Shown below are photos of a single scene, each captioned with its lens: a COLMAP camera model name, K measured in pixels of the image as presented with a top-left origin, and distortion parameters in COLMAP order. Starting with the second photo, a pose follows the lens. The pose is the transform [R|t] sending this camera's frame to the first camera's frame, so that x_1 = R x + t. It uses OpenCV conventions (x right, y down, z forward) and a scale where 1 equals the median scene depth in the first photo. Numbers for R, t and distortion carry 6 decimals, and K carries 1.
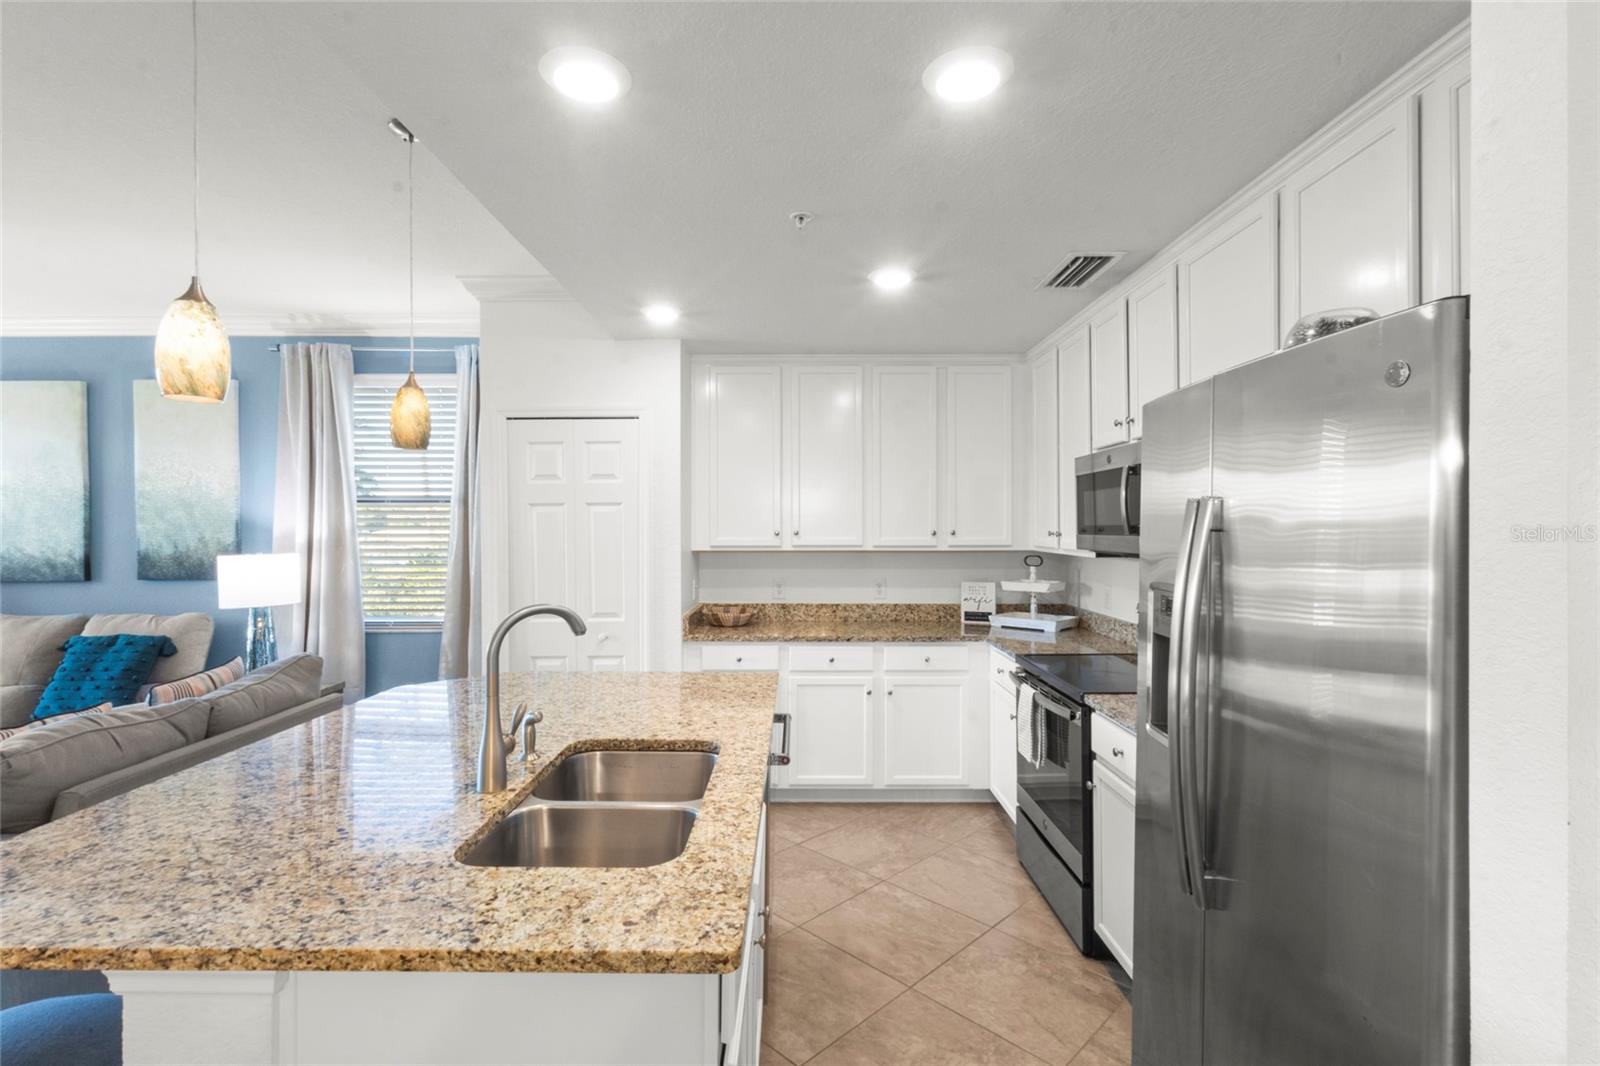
lens RADIAL K [[751.9, 0, 800.0], [0, 751.9, 533.0], [0, 0, 1]] dist [0.002274, 0.000473]
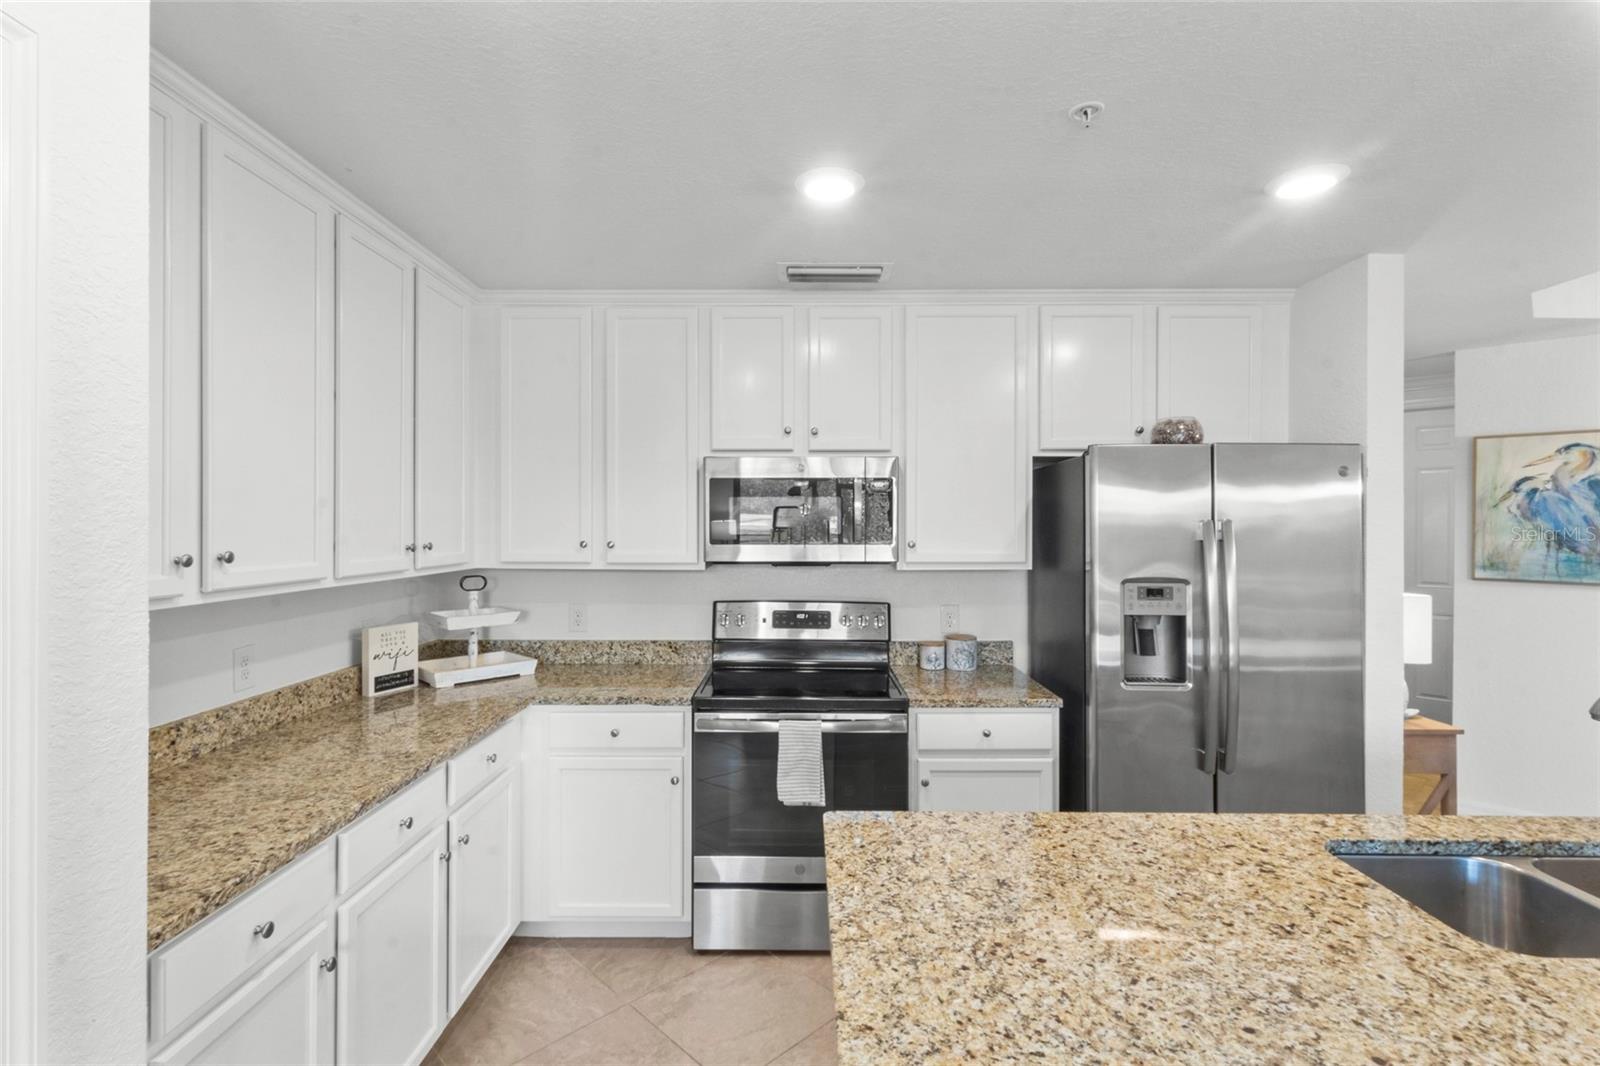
lens RADIAL K [[736.6, 0, 798.9], [0, 736.6, 523.9], [0, 0, 1]] dist [0.003022, 0.000752]
pose [[0.012968, 0.003107, 0.999911, -0.415946], [0.007786, 0.999965, -0.003209, -0.015036], [-0.999886, 0.007827, 0.012943, 0.748466]]
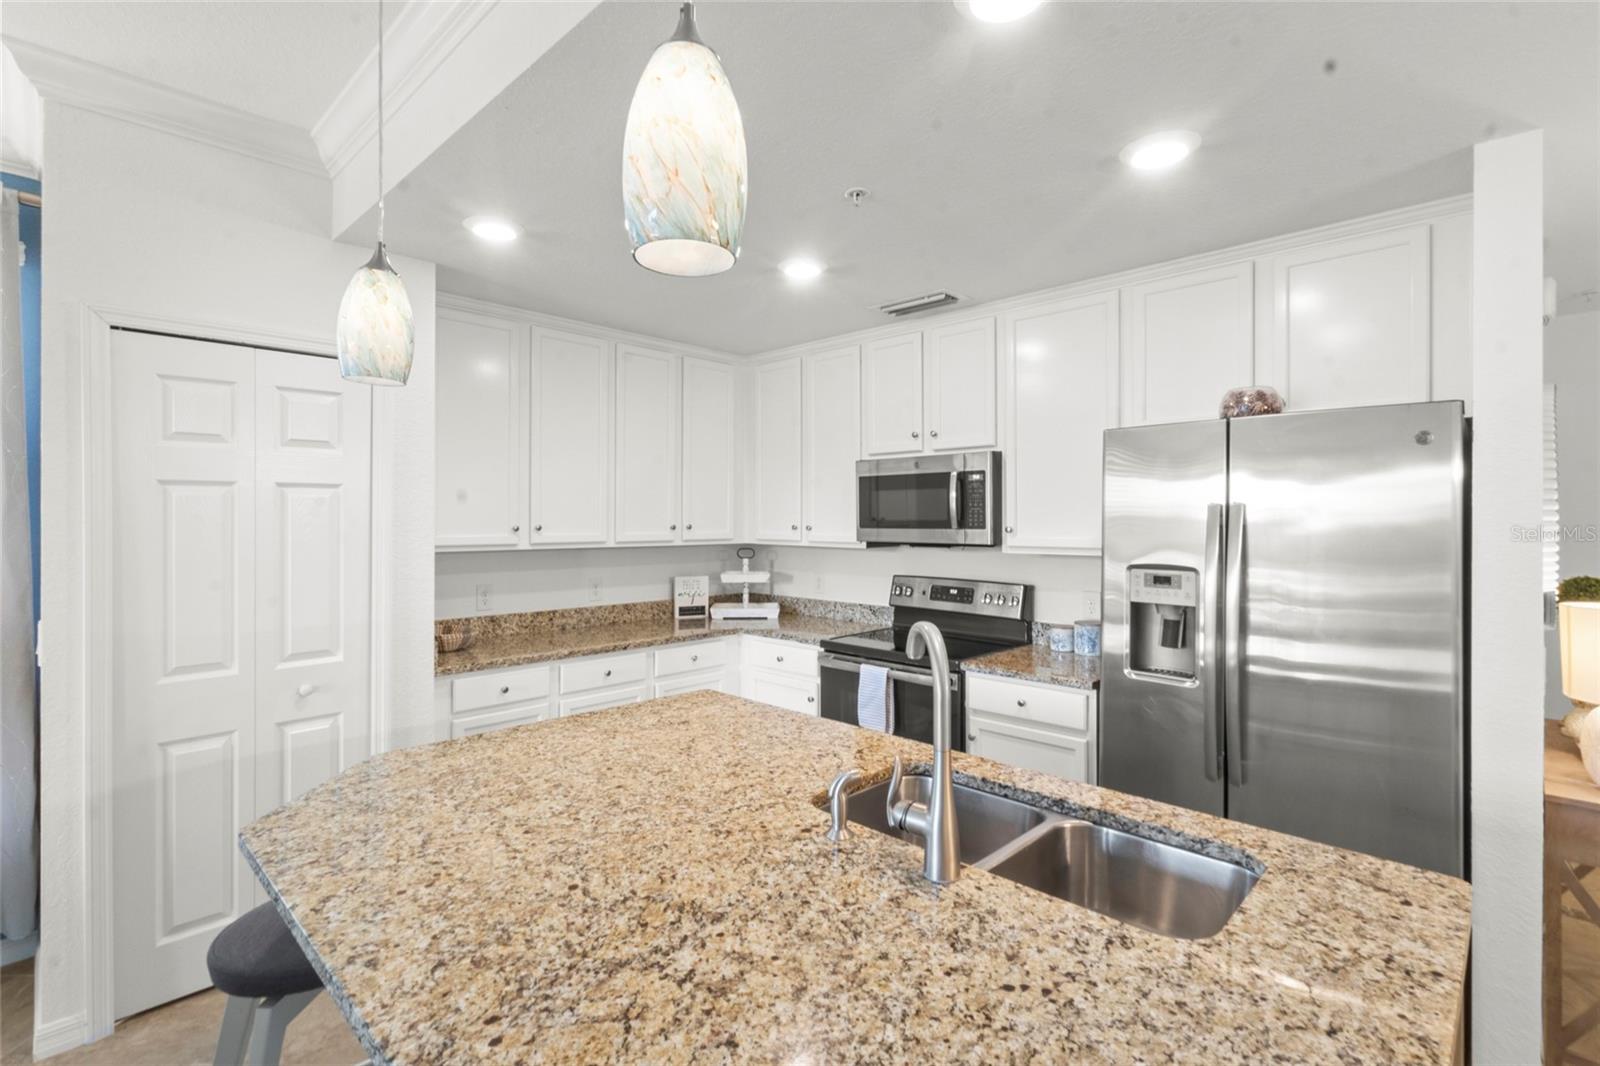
lens RADIAL K [[744.6, 0, 799.8], [0, 744.6, 518.3], [0, 0, 1]] dist [0.003540, 0.000790]
pose [[0.695772, 0.003568, 0.718254, -0.423705], [0.004190, 0.999950, -0.009026, -0.002103], [-0.718251, 0.009290, 0.695722, 0.239246]]
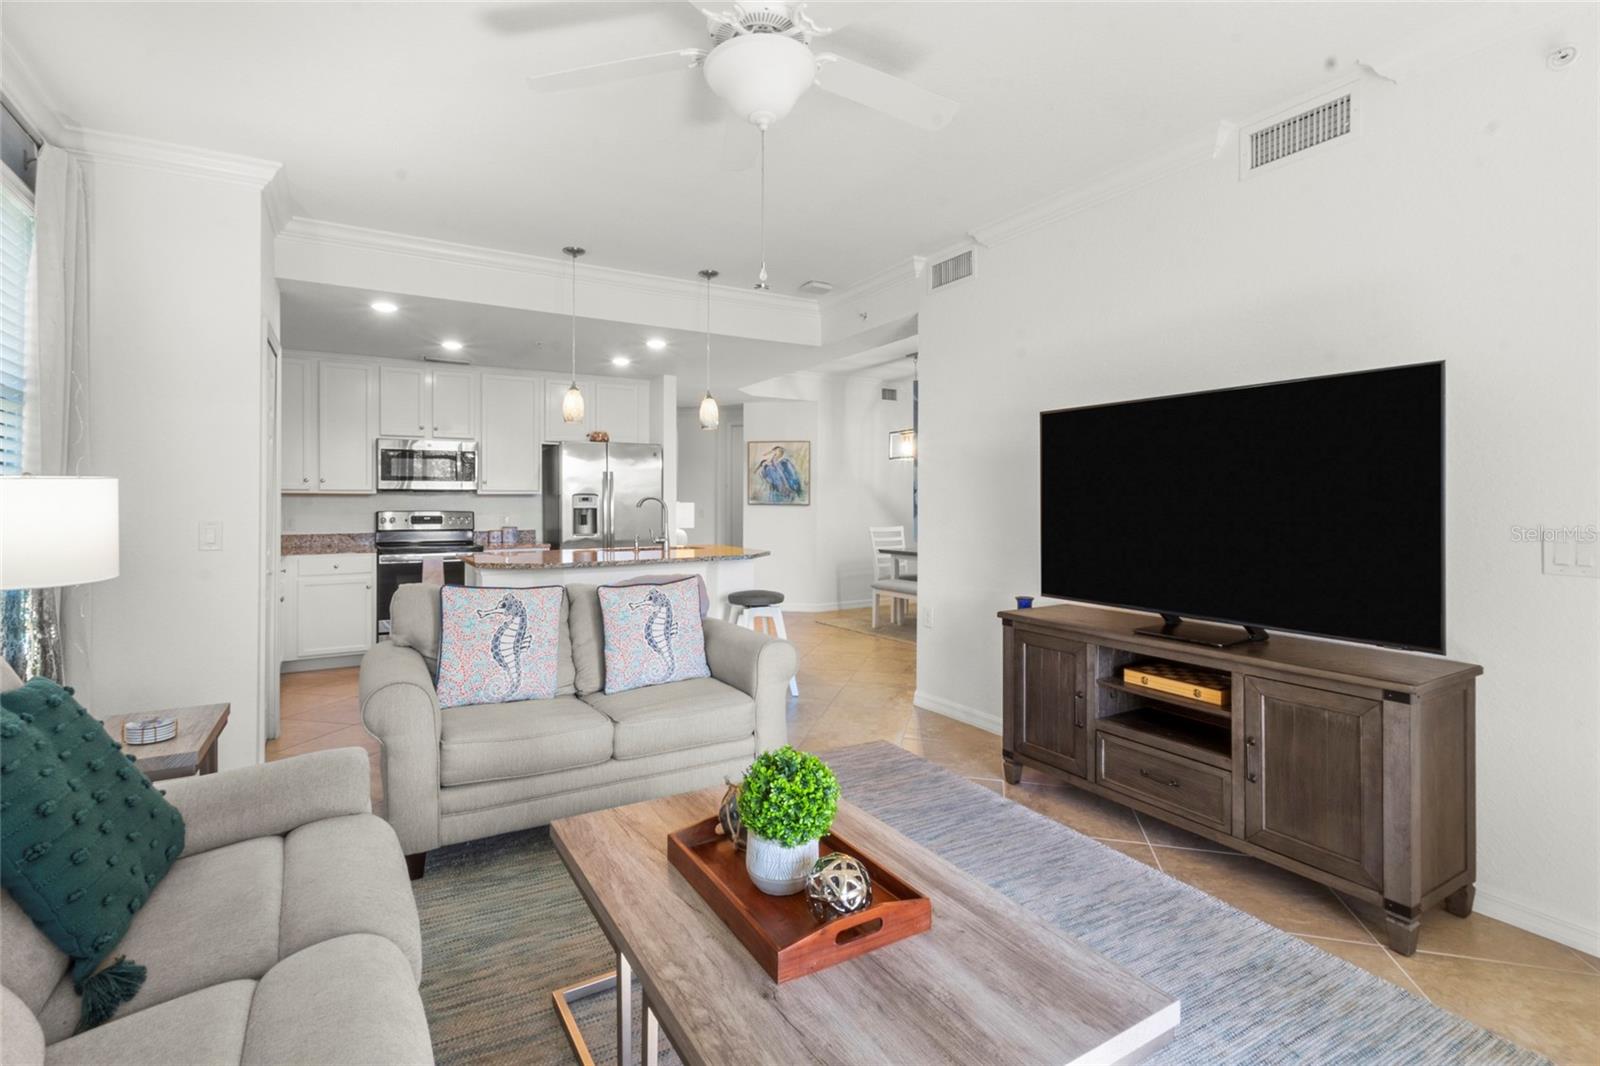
lens RADIAL K [[749.1, 0, 797.0], [0, 749.1, 500.1], [0, 0, 1]] dist [-0.000159, 0.000065]
pose [[-0.506685, 0.004870, 0.862118, -1.450307], [0.010226, 0.999948, 0.000362, 0.050317], [-0.862071, 0.008999, -0.506708, 0.889183]]
